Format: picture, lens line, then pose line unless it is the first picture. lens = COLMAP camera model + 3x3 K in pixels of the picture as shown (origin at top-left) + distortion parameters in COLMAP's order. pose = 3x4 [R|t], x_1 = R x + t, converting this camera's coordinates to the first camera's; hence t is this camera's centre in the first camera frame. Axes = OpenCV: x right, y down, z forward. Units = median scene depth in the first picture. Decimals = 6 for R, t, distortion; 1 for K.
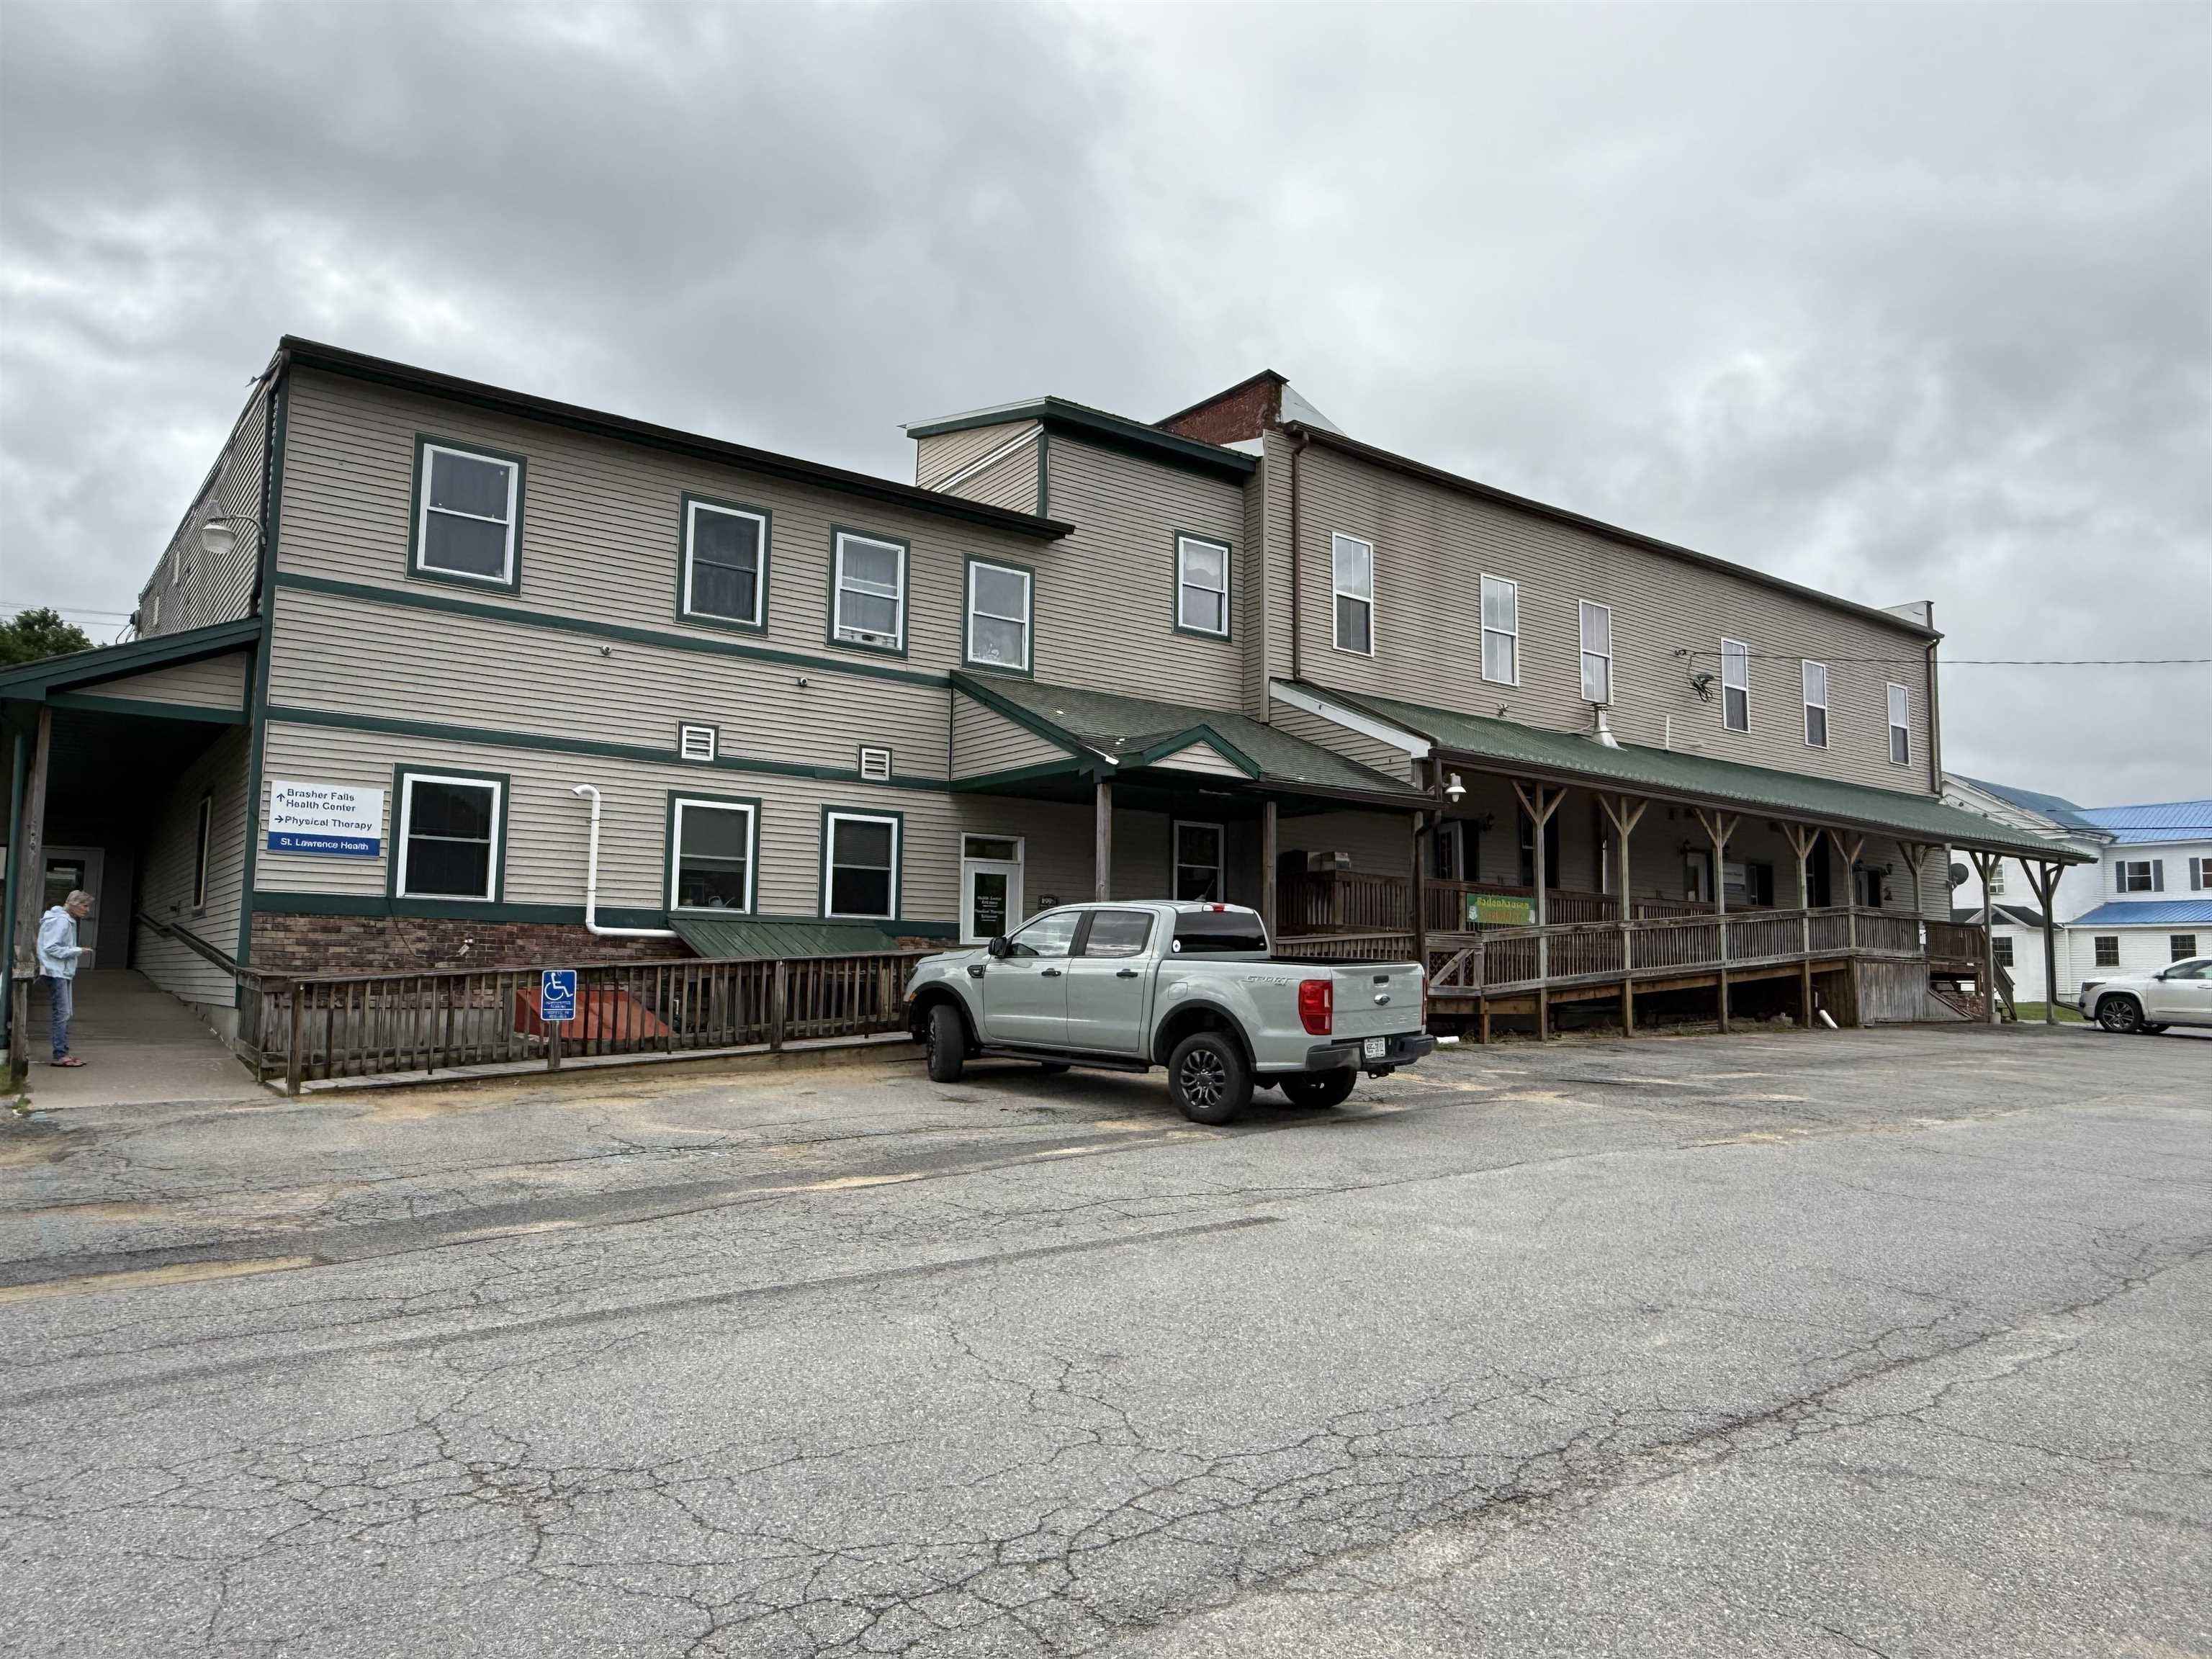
lens RADIAL K [[1574.1, 0, 1108.7], [0, 1574.1, 827.2], [0, 0, 1]] dist [-0.001464, -0.007088]
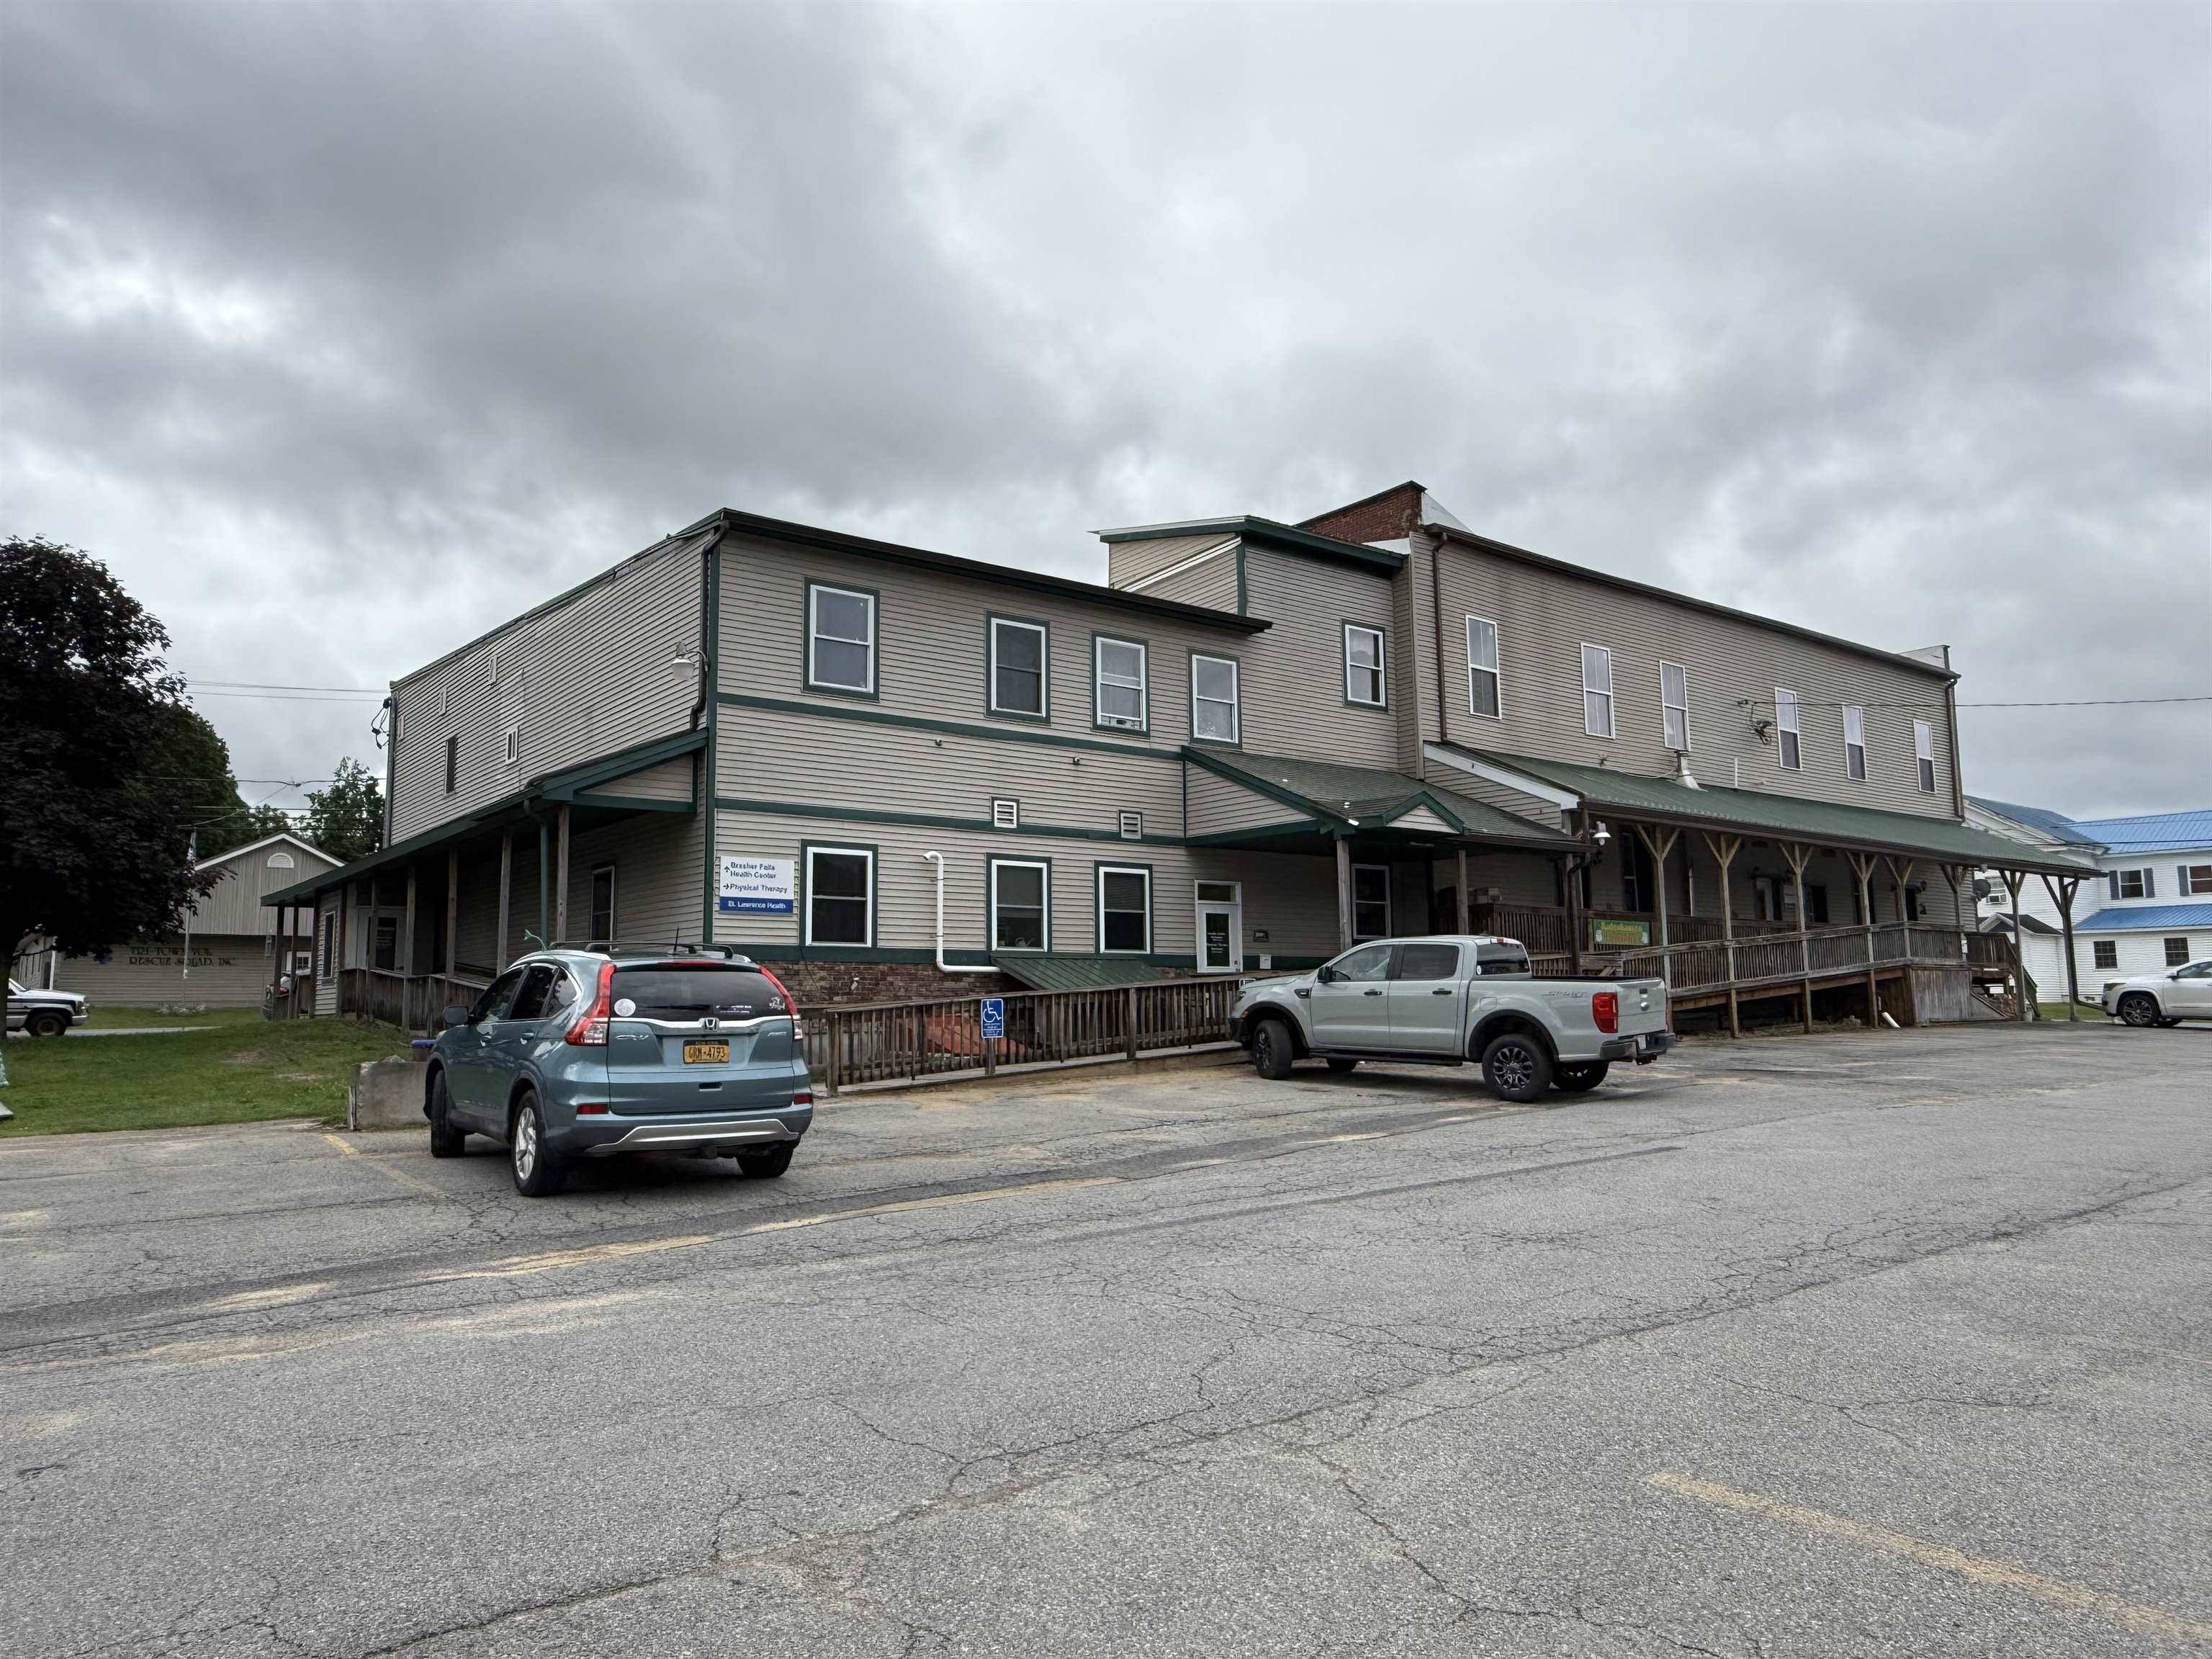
lens RADIAL K [[1574.1, 0, 1072.0], [0, 1574.1, 815.6], [0, 0, 1]] dist [-0.001464, -0.007088]
pose [[0.999735, -0.022997, 0.000982, -0.183449], [0.023013, 0.999466, -0.023184, -0.019574], [-0.000448, 0.023201, 0.999731, -0.204384]]
